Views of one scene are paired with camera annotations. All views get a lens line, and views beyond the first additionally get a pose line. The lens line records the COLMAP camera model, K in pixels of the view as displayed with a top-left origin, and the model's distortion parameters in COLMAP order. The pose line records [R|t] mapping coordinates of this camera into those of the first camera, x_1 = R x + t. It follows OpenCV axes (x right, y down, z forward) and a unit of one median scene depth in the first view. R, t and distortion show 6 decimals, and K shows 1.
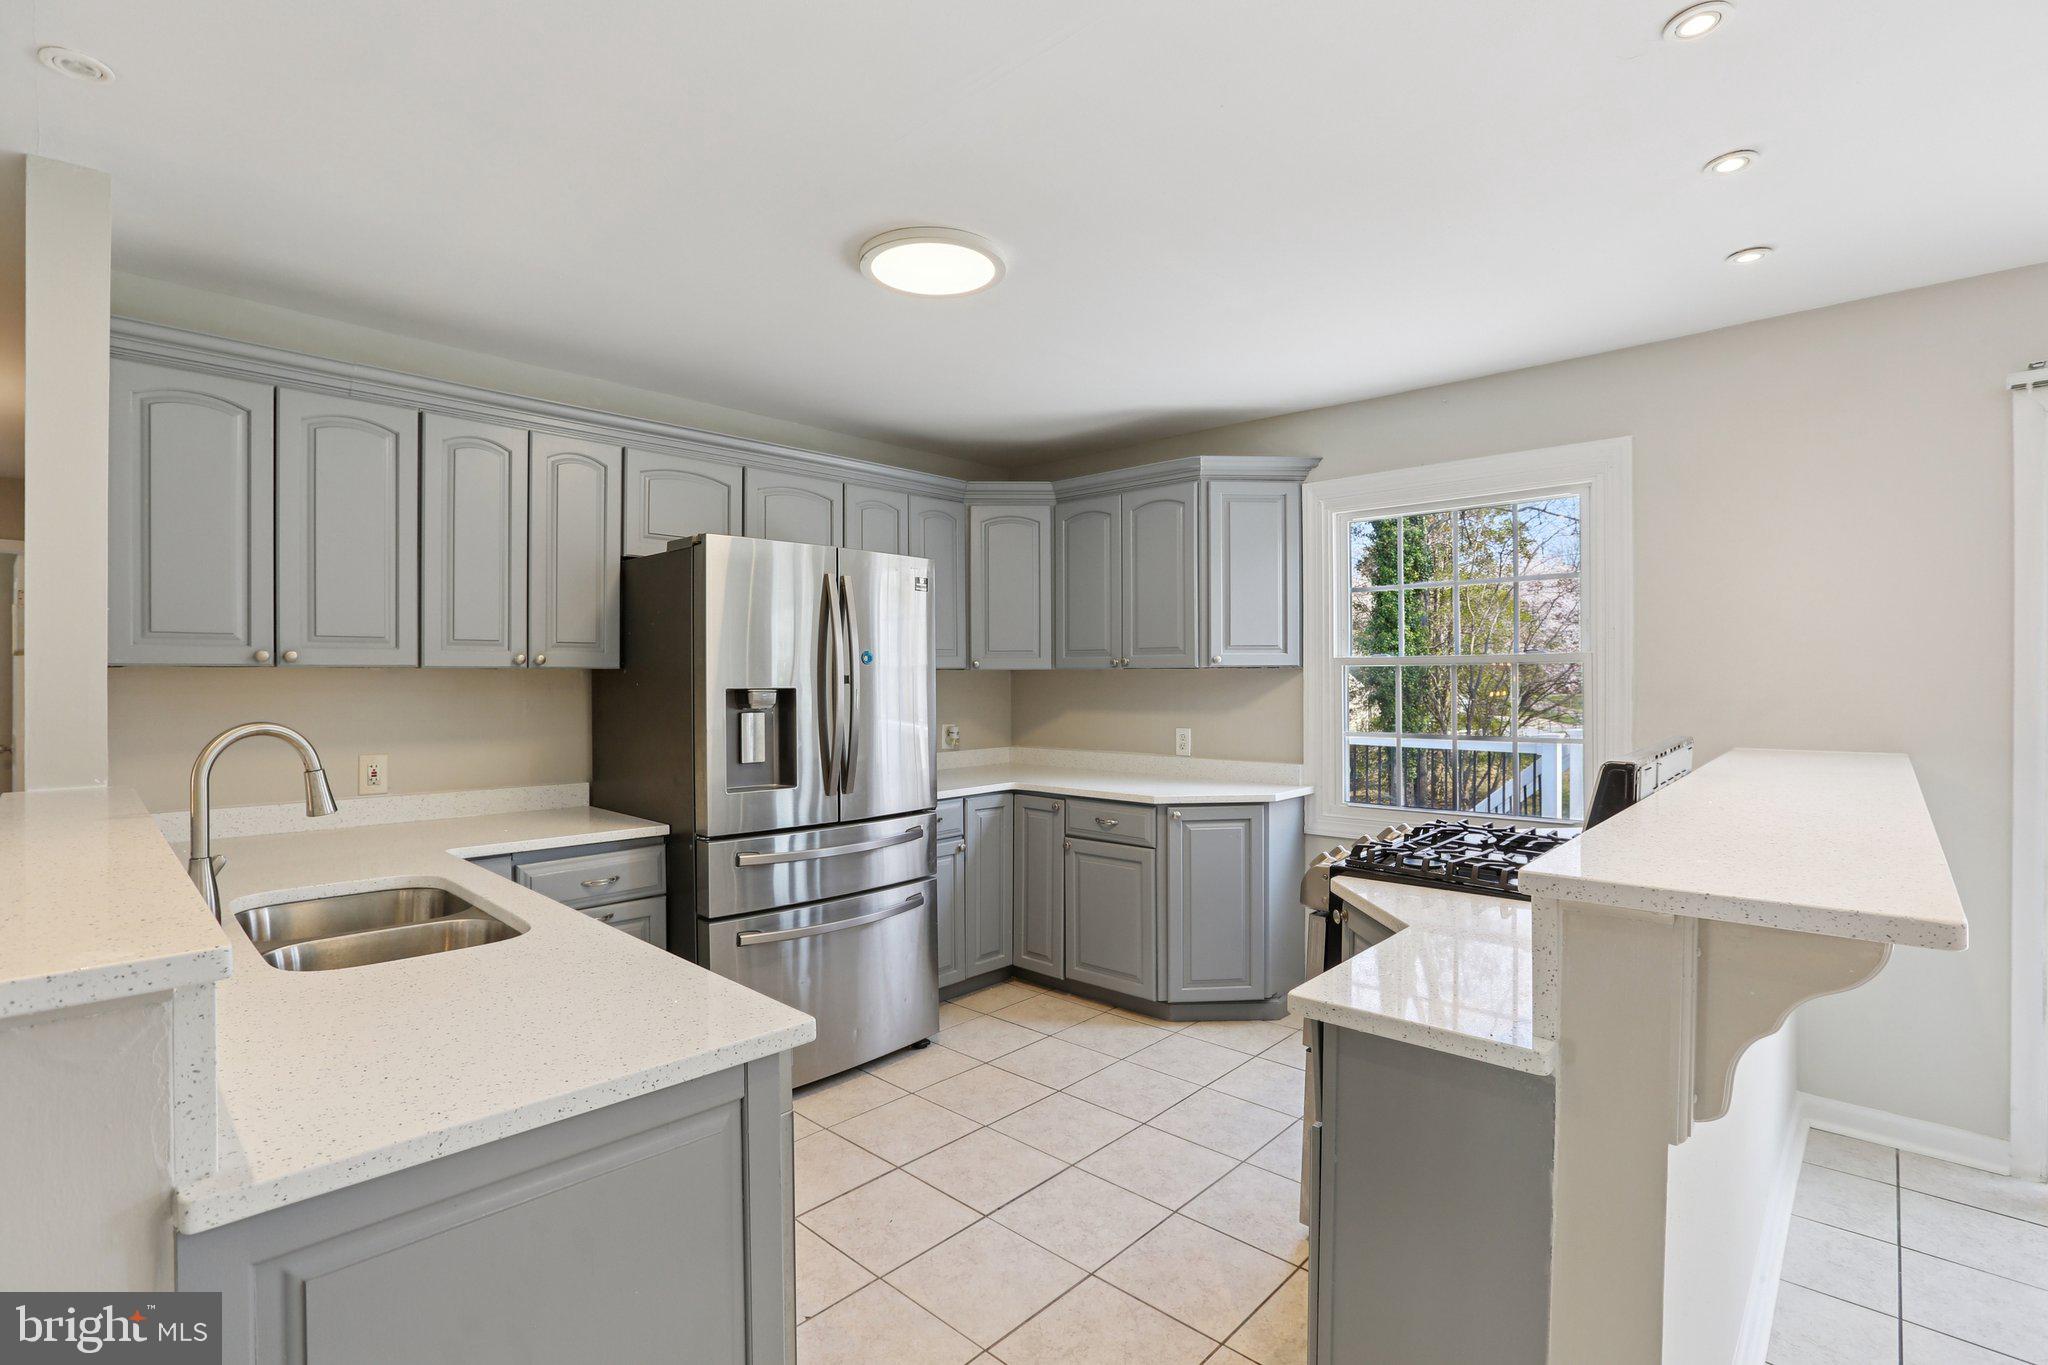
lens RADIAL K [[946.9, 0, 1031.0], [0, 946.9, 678.0], [0, 0, 1]] dist [-0.022692, 0.000089]
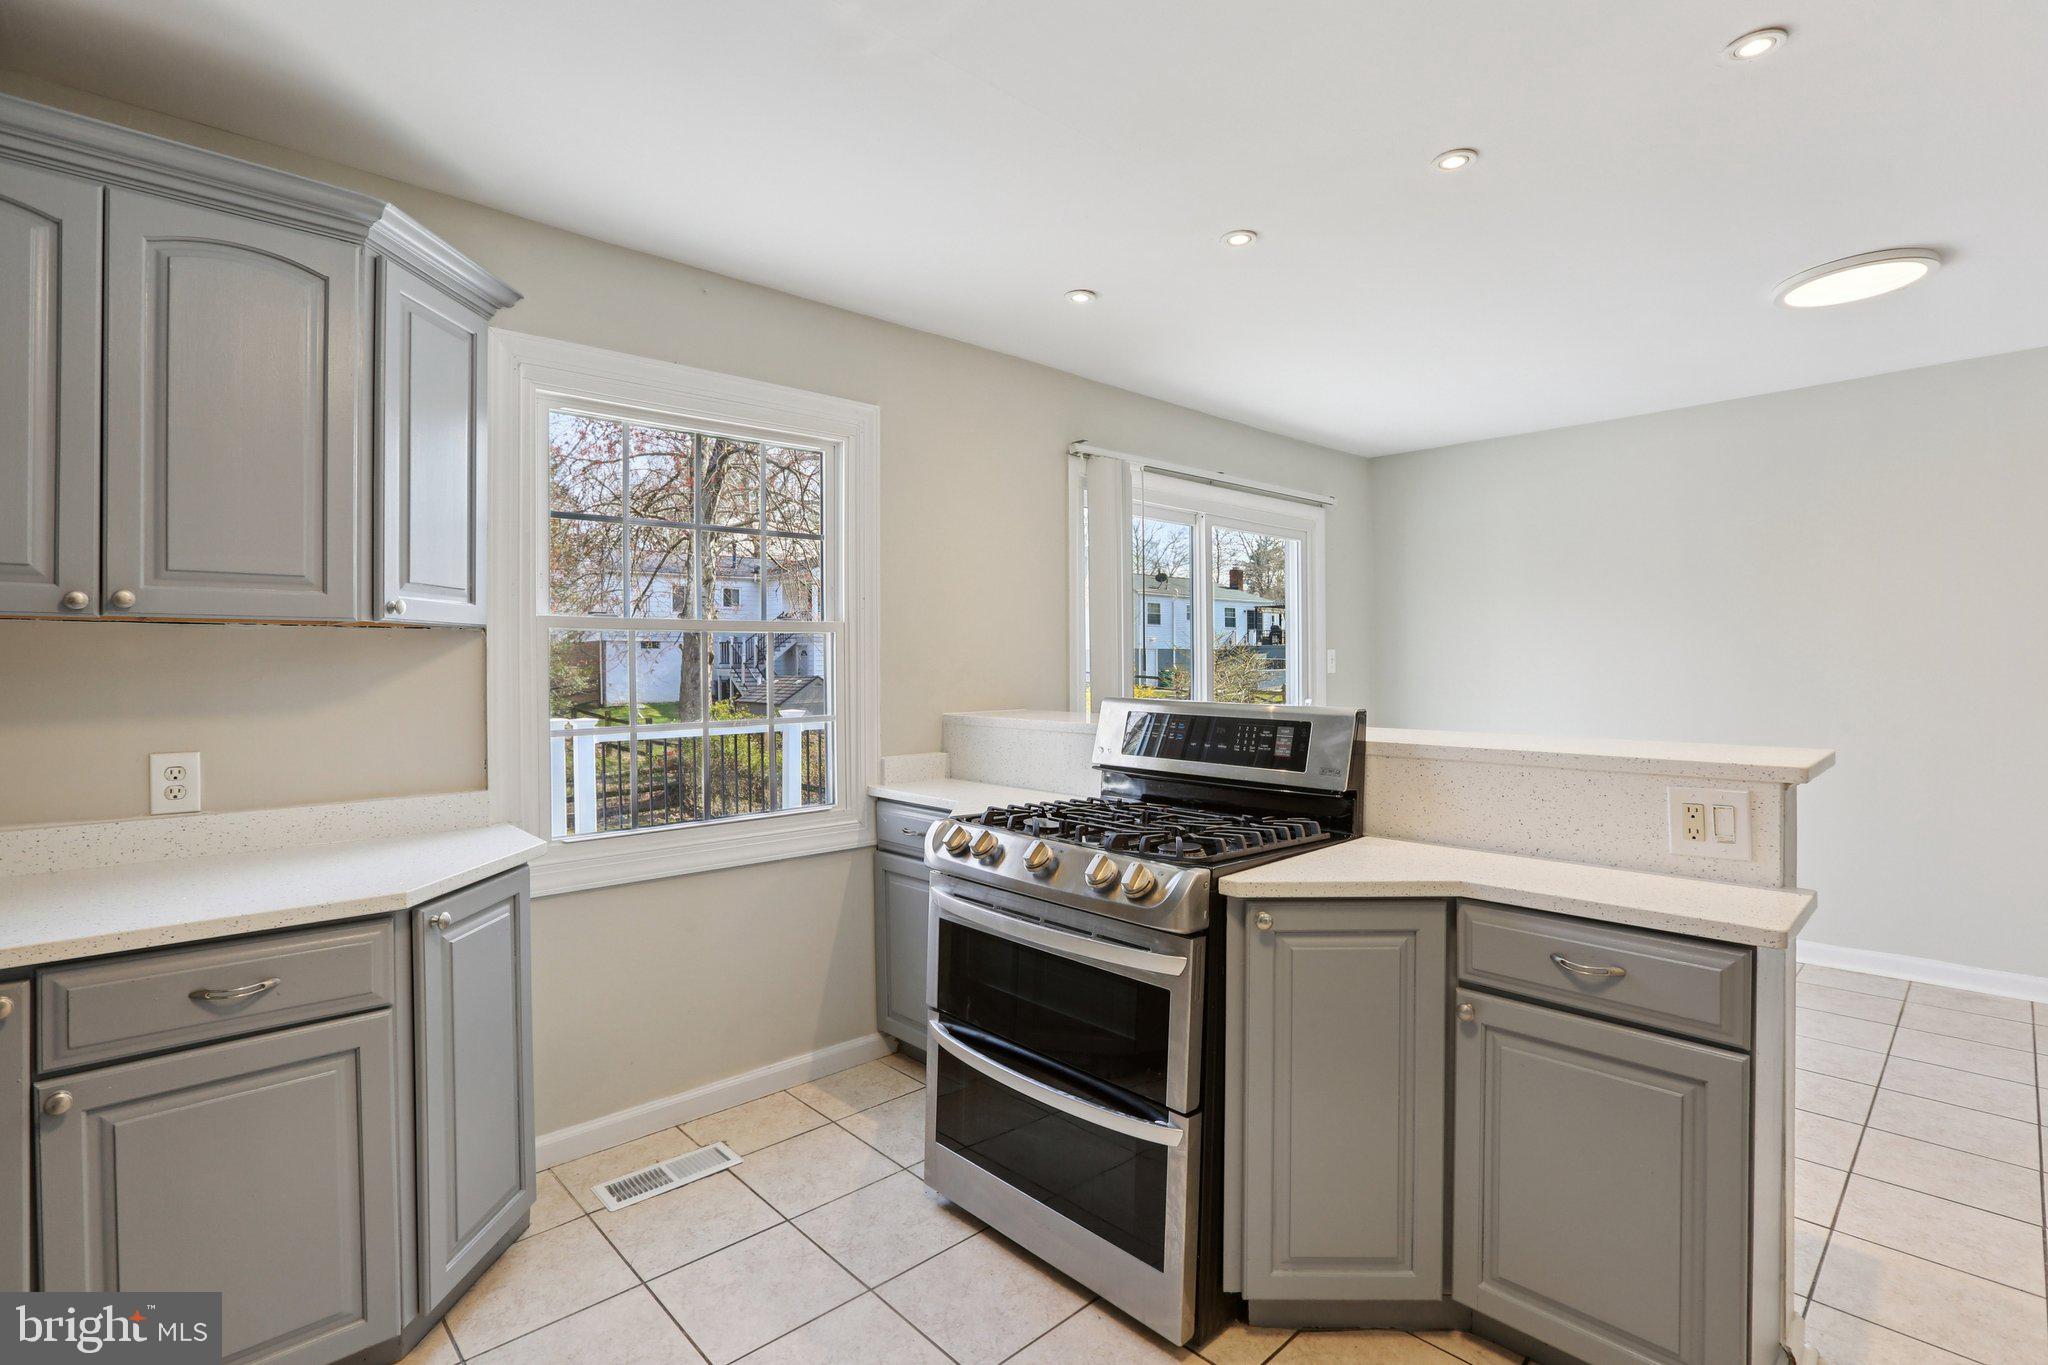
lens RADIAL K [[946.9, 0, 1026.3], [0, 946.9, 663.3], [0, 0, 1]] dist [-0.022692, 0.000089]
pose [[0.073869, -0.004705, 0.997257, -0.287262], [0.007668, 0.999962, 0.004150, 0.011887], [-0.997238, 0.007340, 0.073903, 0.614624]]
